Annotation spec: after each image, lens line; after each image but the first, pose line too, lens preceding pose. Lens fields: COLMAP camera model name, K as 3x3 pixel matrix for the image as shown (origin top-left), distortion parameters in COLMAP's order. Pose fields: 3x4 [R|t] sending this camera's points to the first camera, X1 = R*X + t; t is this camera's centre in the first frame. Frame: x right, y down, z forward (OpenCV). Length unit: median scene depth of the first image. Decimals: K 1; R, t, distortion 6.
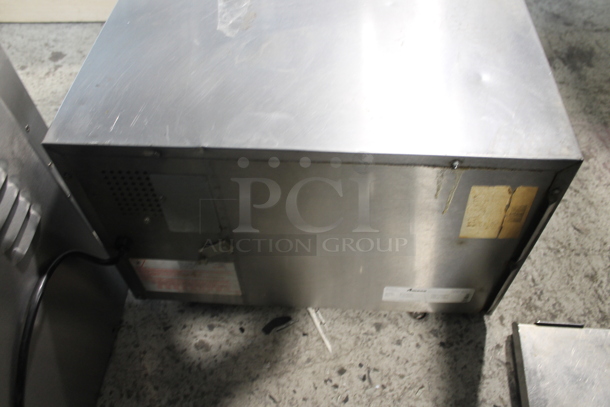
lens RADIAL K [[515.0, 0, 306.6], [0, 515.0, 203.6], [0, 0, 1]] dist [-0.147828, 0.079668]
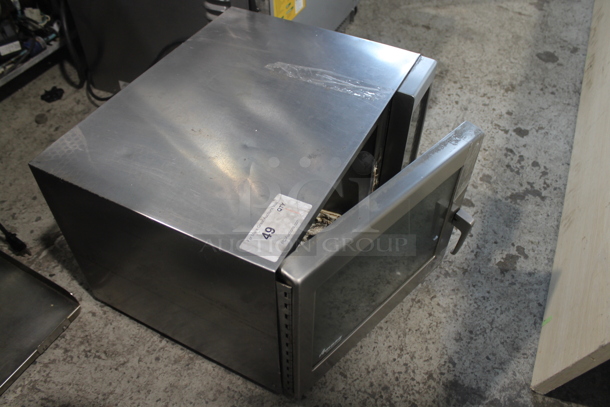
lens RADIAL K [[515.0, 0, 305.0], [0, 515.0, 203.1], [0, 0, 1]] dist [-0.147828, 0.079668]
pose [[-0.394718, 0.676730, -0.621477, 0.732638], [-0.734458, 0.174018, 0.655965, -0.968401], [0.552059, 0.715370, 0.428342, 0.540252]]
